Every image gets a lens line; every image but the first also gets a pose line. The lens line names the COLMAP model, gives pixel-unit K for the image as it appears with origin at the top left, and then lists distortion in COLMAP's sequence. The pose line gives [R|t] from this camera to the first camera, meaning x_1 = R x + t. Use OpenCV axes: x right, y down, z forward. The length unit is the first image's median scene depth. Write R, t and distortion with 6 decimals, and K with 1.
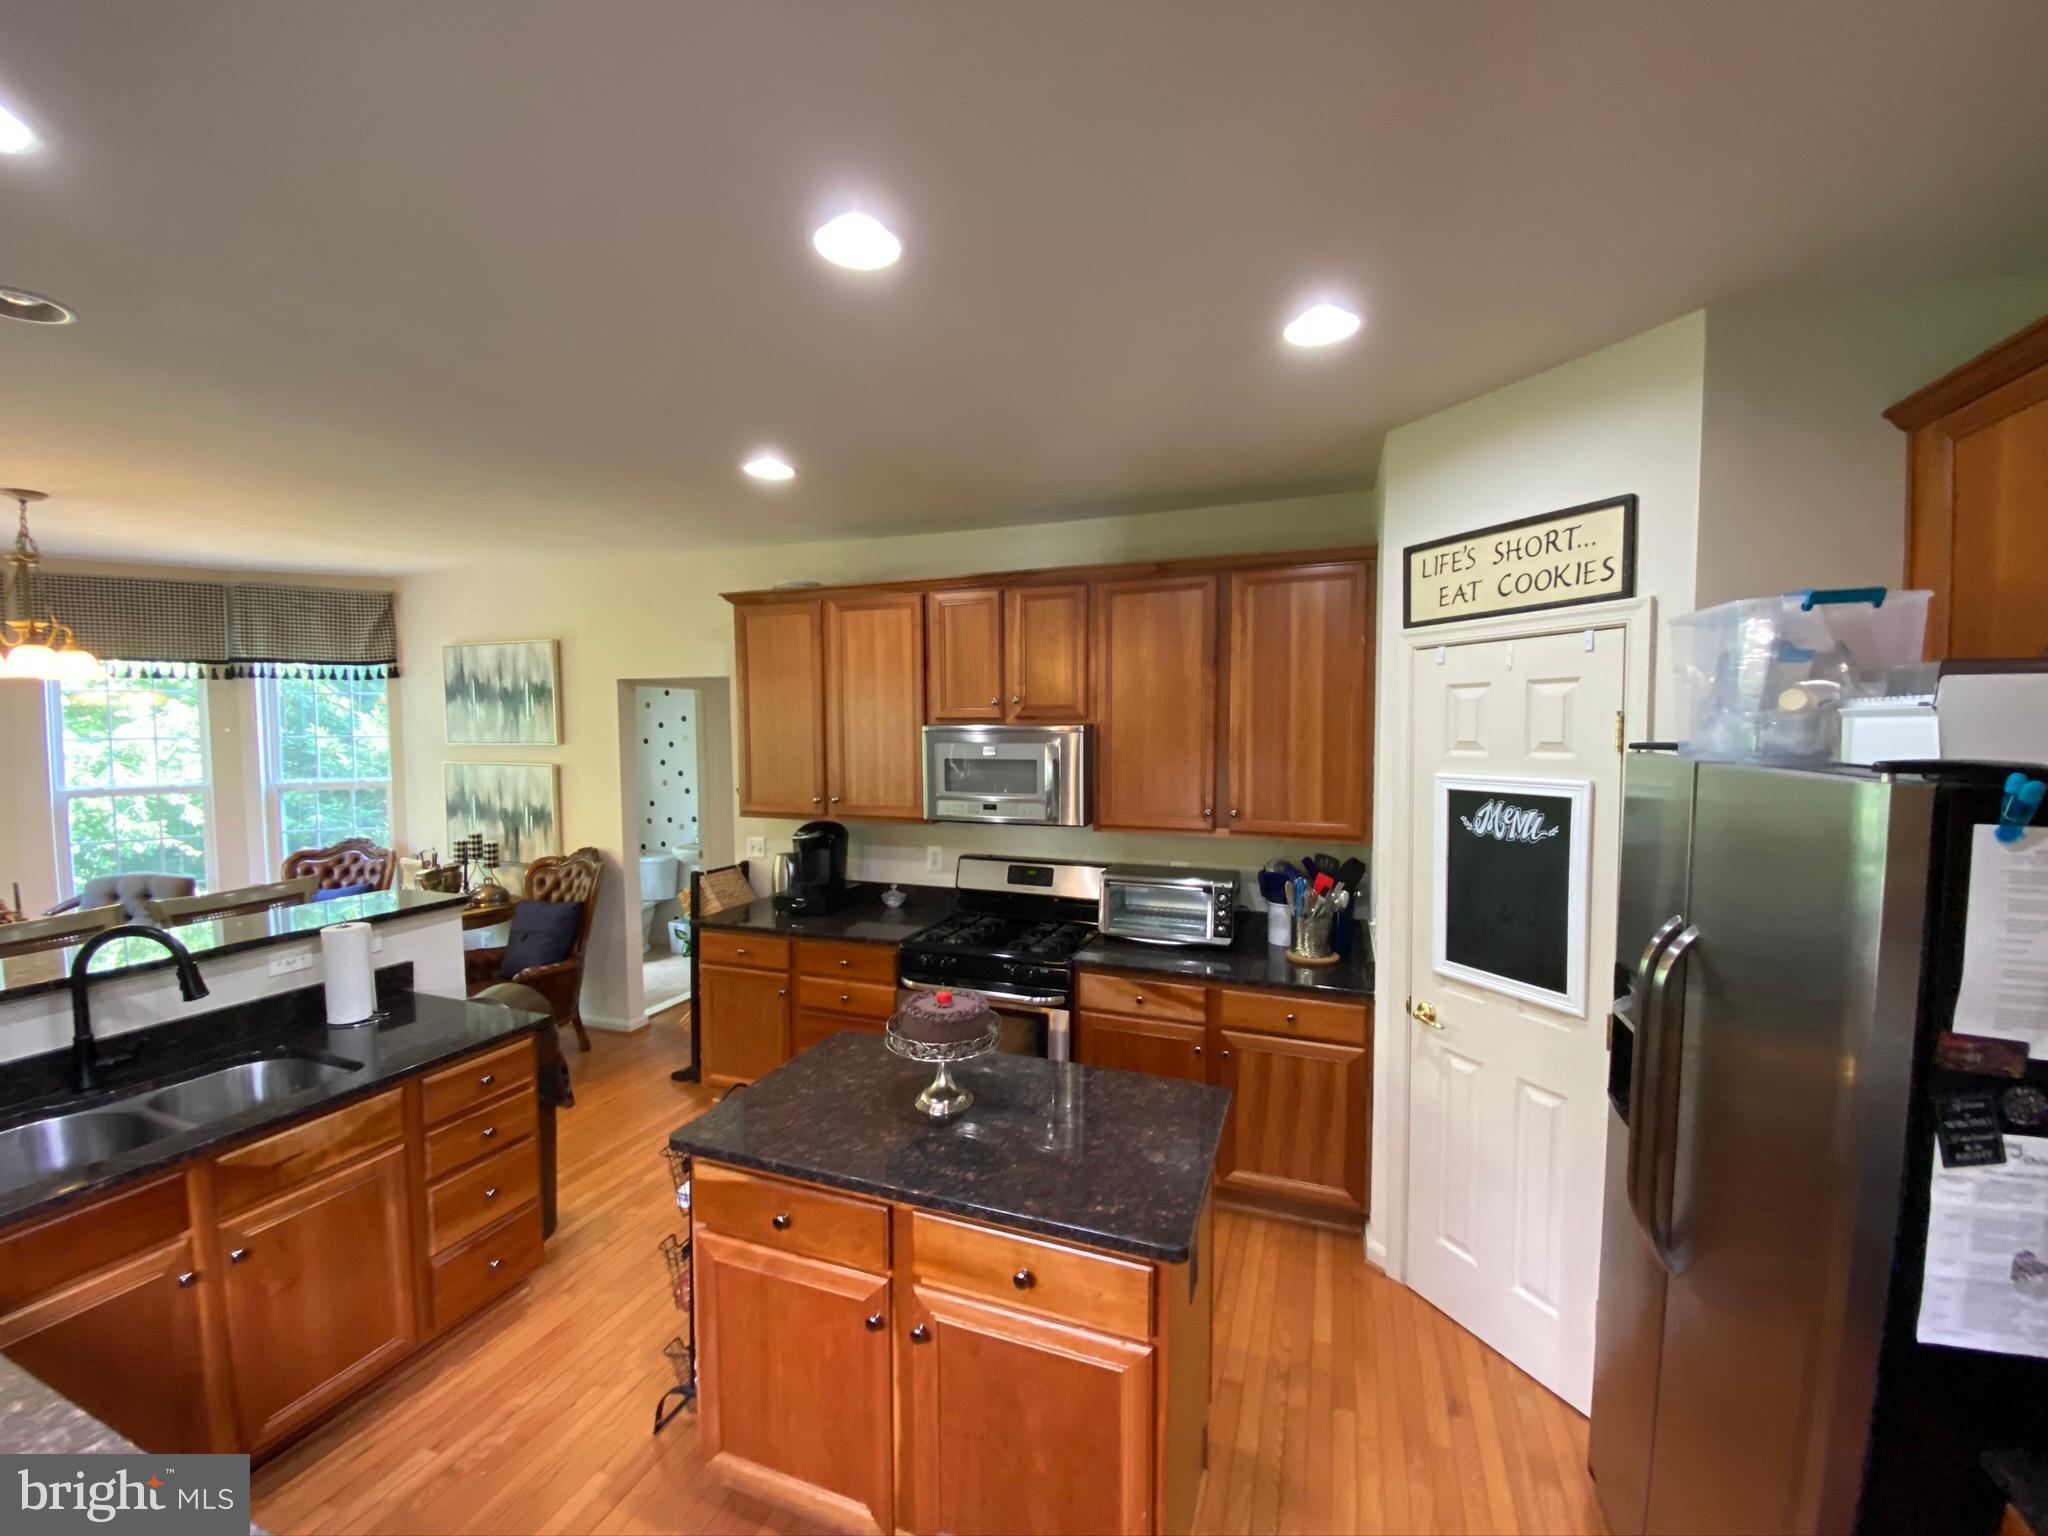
lens RADIAL K [[826.1, 0, 1026.0], [0, 826.1, 770.1], [0, 0, 1]] dist [0.004236, -0.012023]
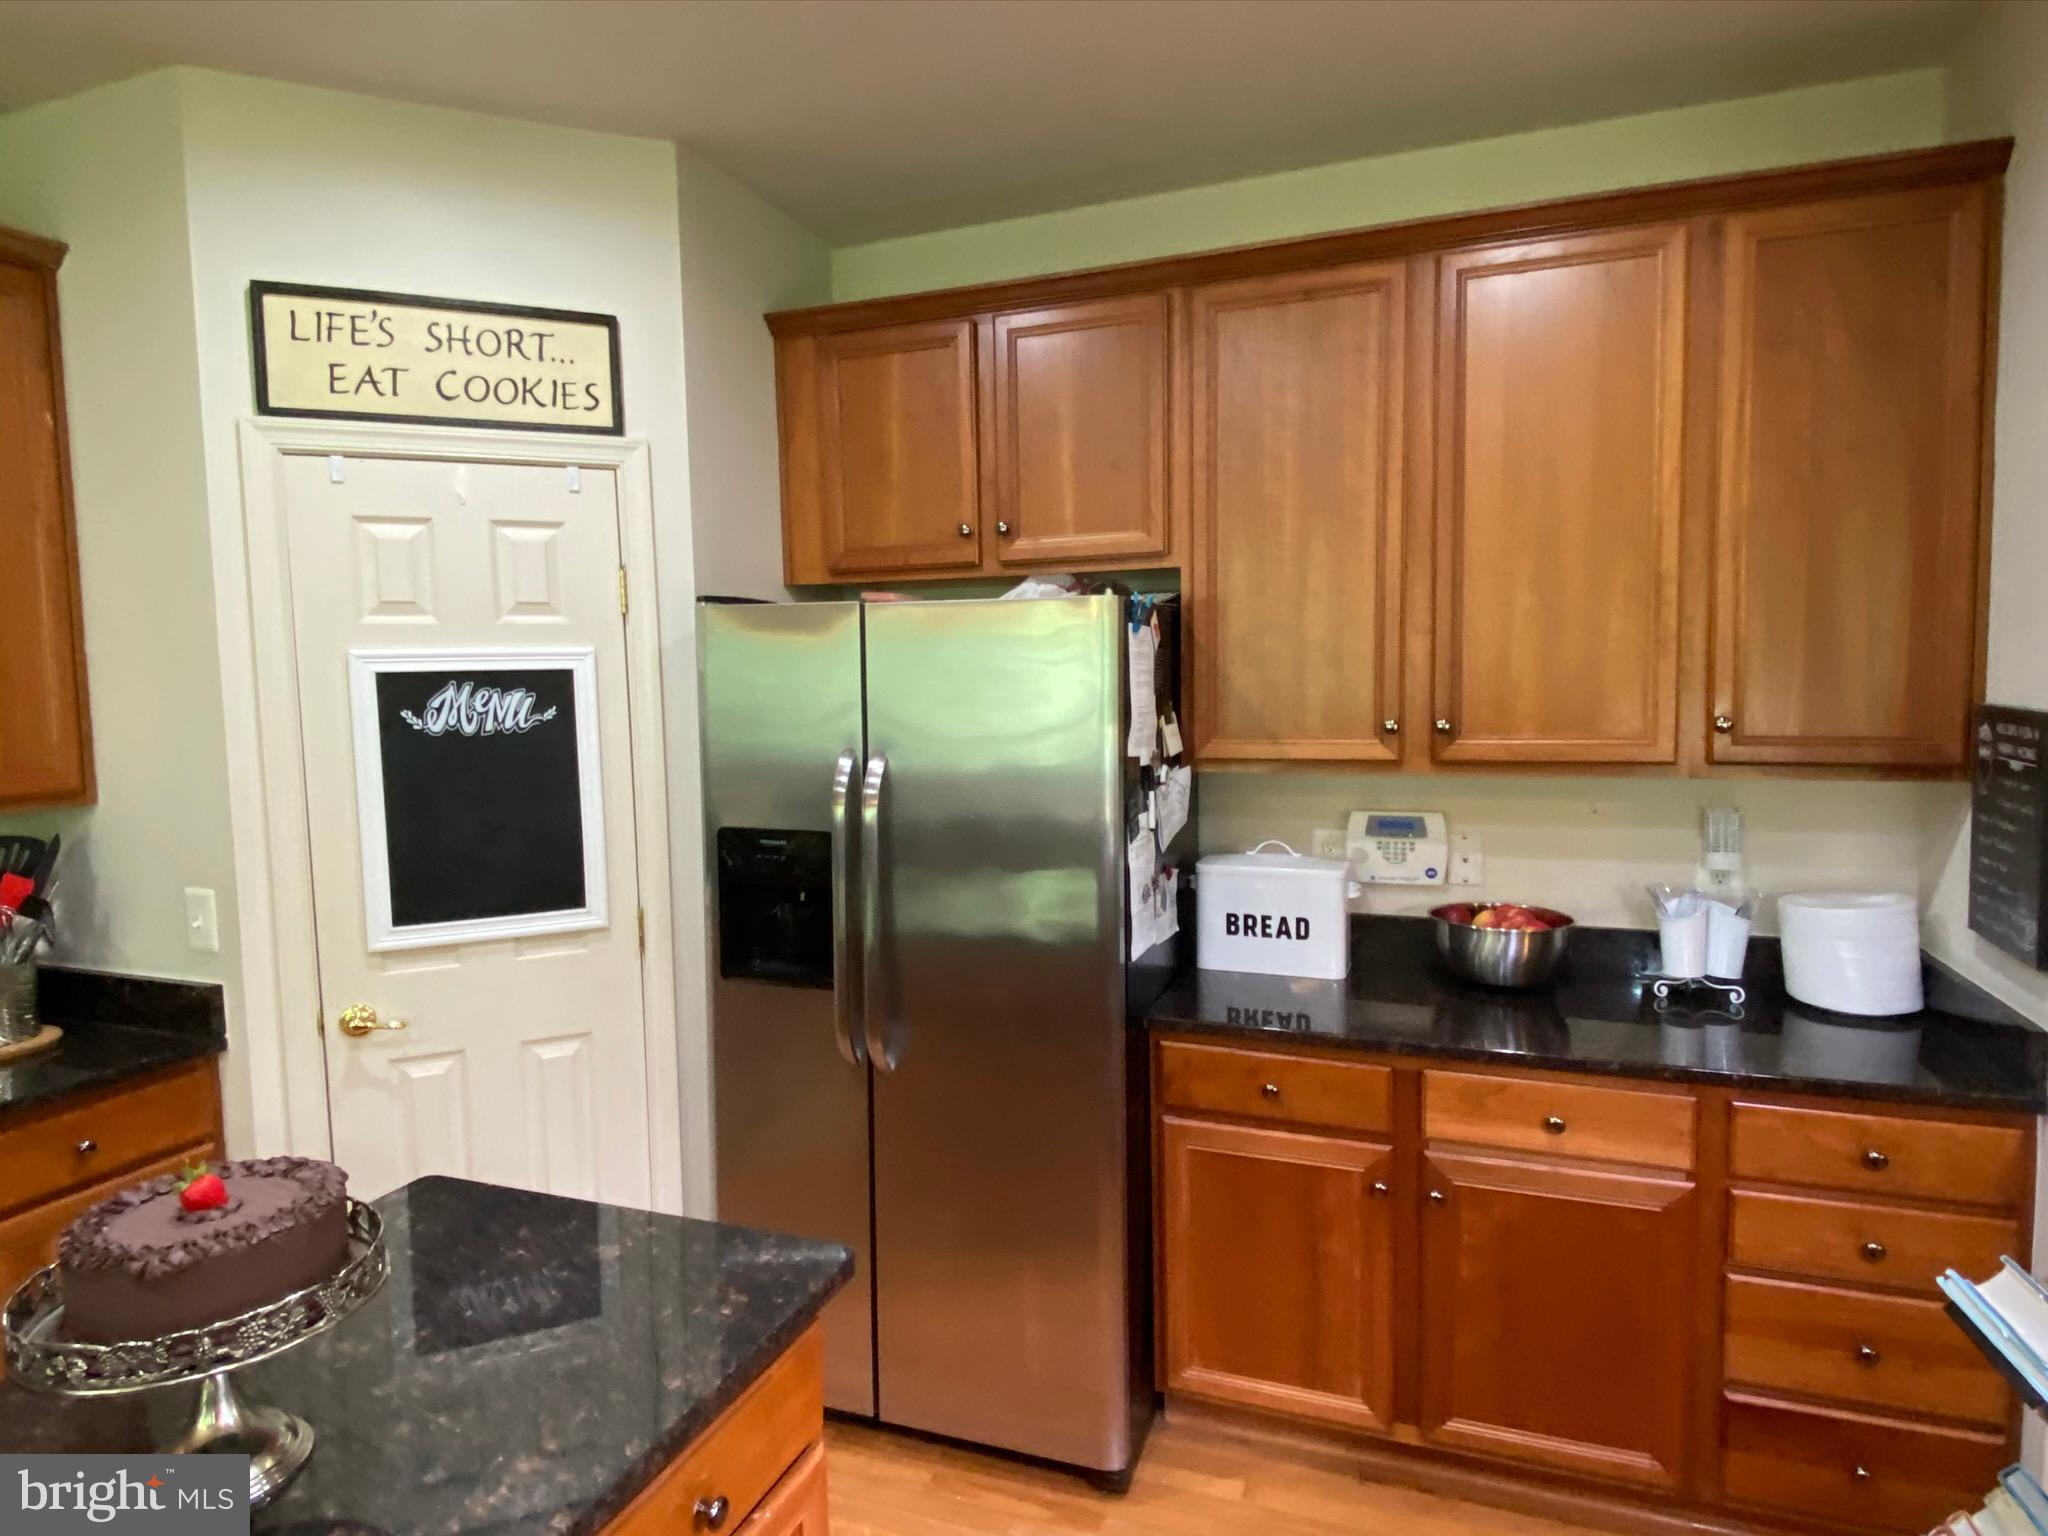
lens RADIAL K [[1170.0, 0, 1026.1], [0, 1170.0, 760.4], [0, 0, 1]] dist [0.030851, -0.034034]
pose [[0.009094, -0.075477, 0.997106, -0.424206], [0.071264, 0.994661, 0.074642, 0.057491], [-0.997416, 0.070379, 0.014424, 0.445574]]
